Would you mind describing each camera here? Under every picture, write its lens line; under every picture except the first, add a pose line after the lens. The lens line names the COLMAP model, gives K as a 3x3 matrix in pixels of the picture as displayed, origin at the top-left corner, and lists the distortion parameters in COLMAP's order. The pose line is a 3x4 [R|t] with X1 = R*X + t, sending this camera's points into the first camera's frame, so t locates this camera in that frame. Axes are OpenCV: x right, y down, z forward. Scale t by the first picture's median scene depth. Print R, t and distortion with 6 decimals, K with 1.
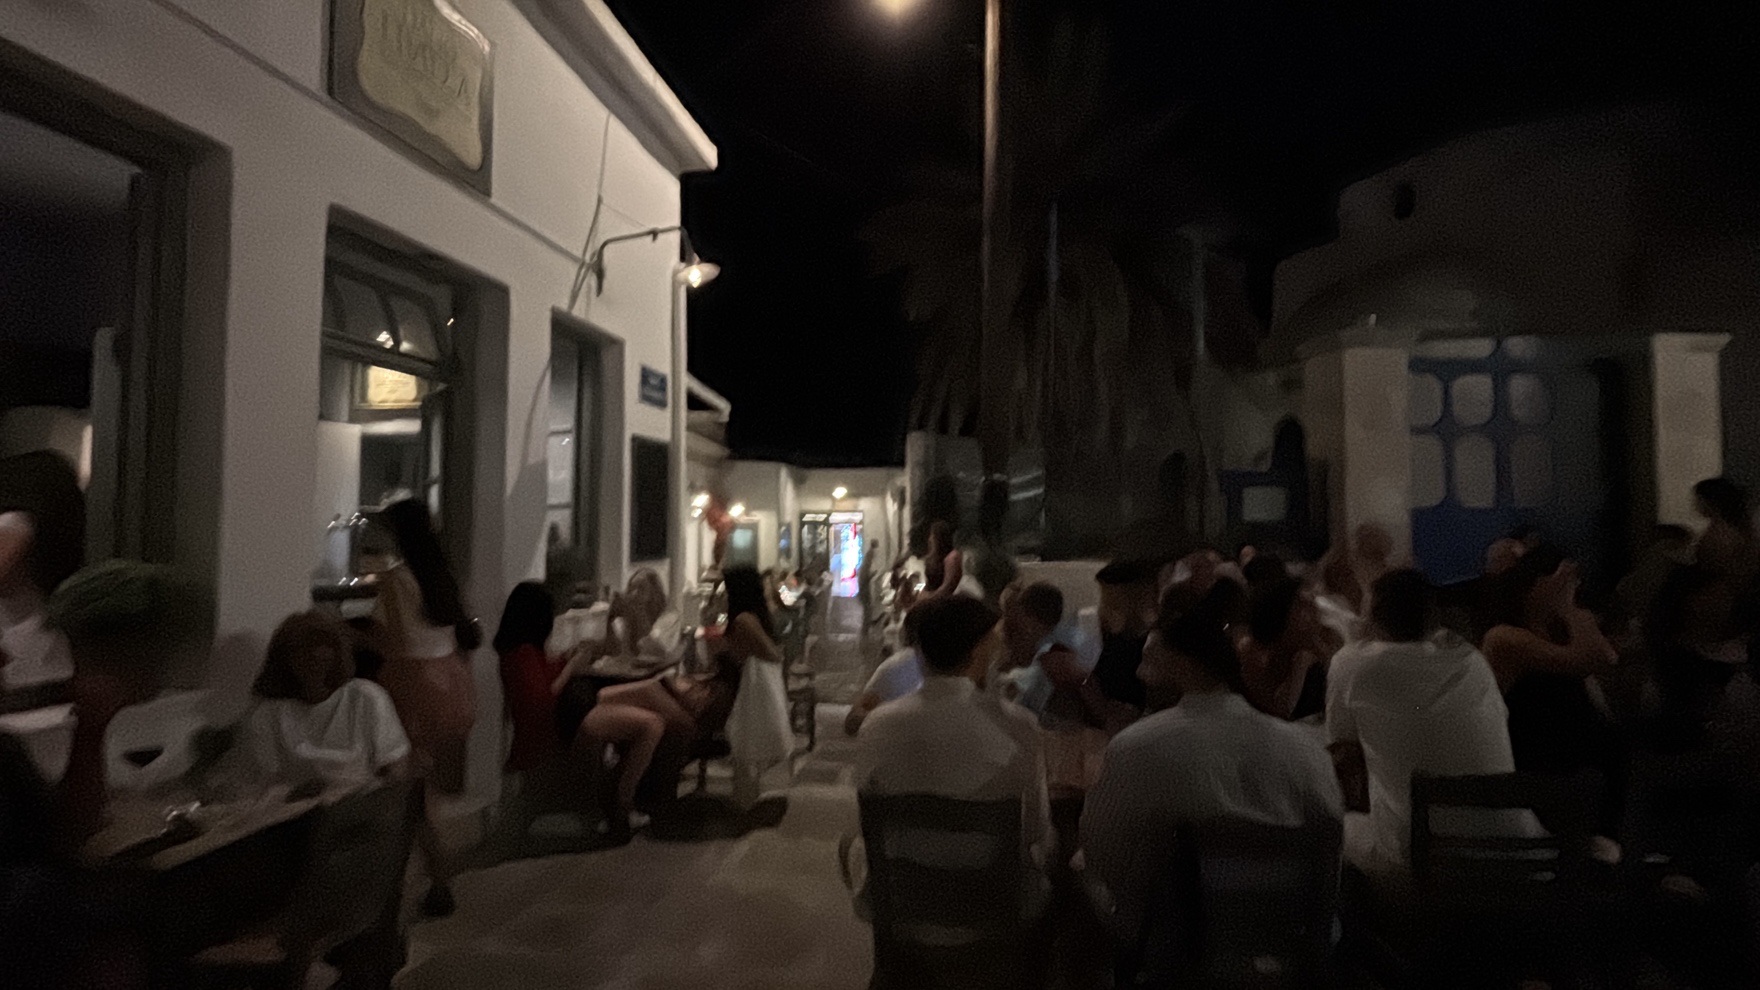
lens RADIAL K [[853.5, 0, 876.1], [0, 853.5, 487.6], [0, 0, 1]] dist [0.037863, -0.000740]
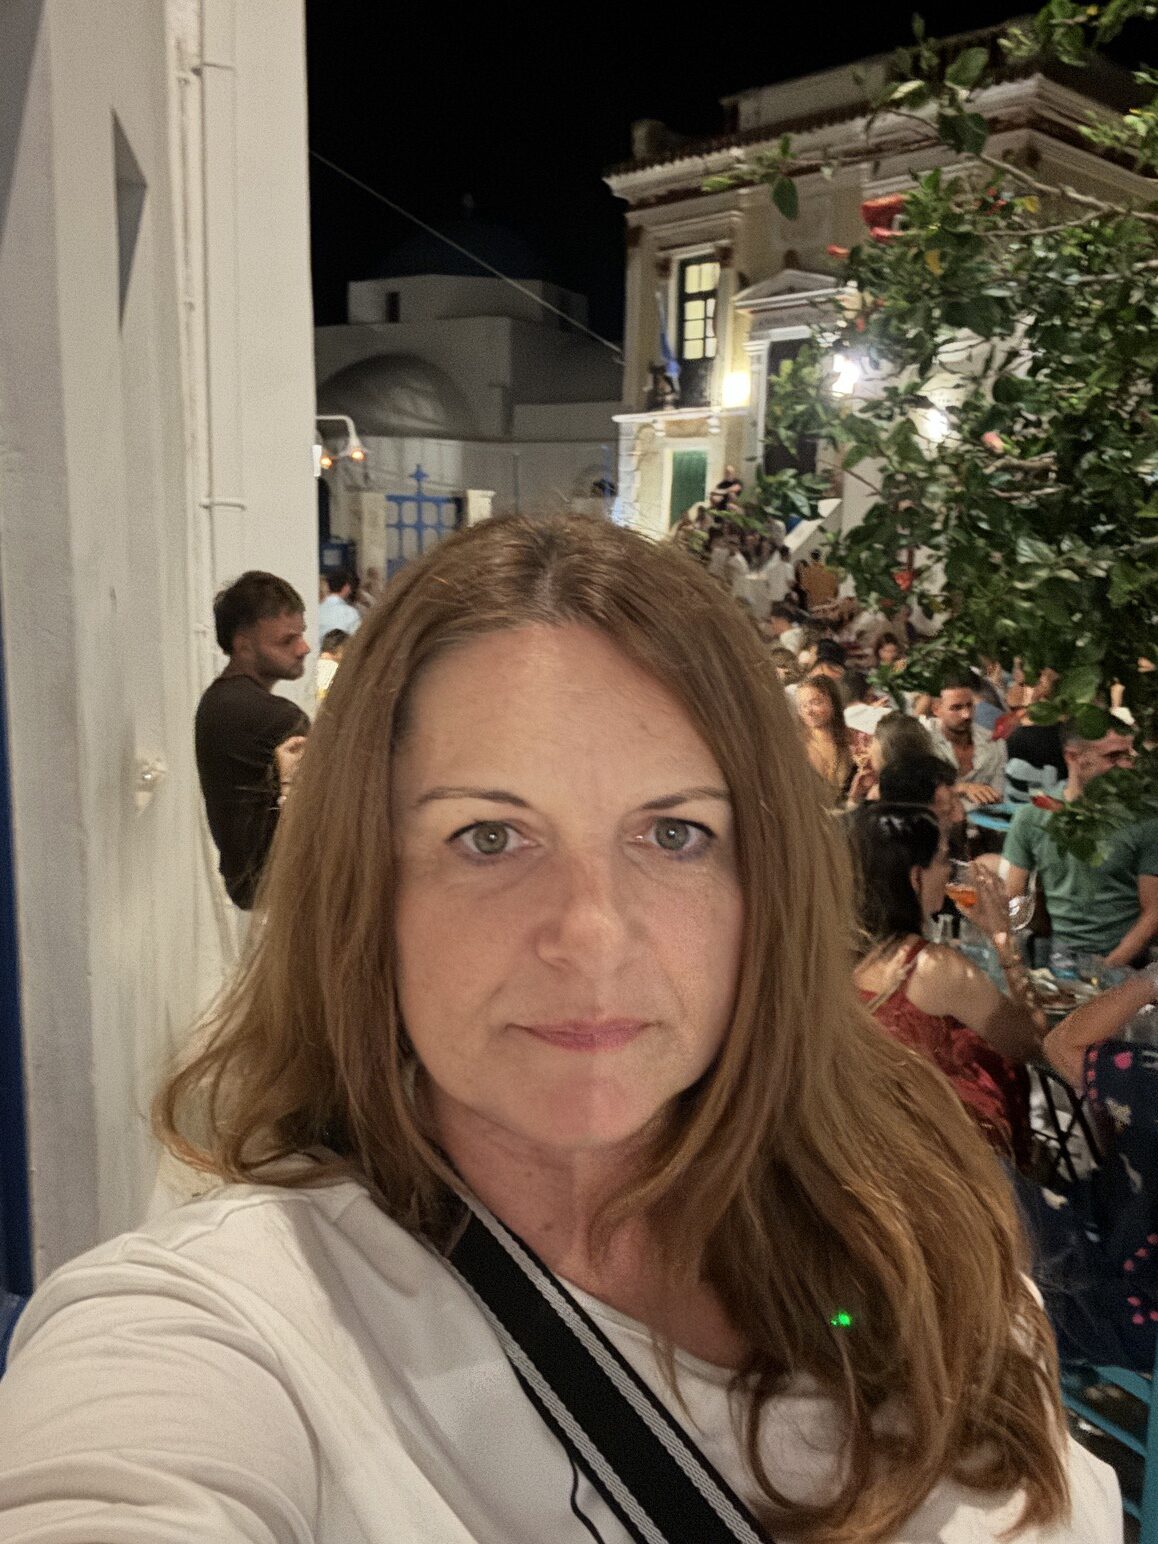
lens RADIAL K [[1393.5, 0, 579.0], [0, 1393.5, 772.0], [0, 0, 1]] dist [0.136343, -0.217161]
pose [[0.787642, -0.083696, 0.610422, -1.357465], [-0.039827, 0.981743, 0.185998, -0.139432], [-0.614844, -0.170812, 0.769929, -2.378314]]
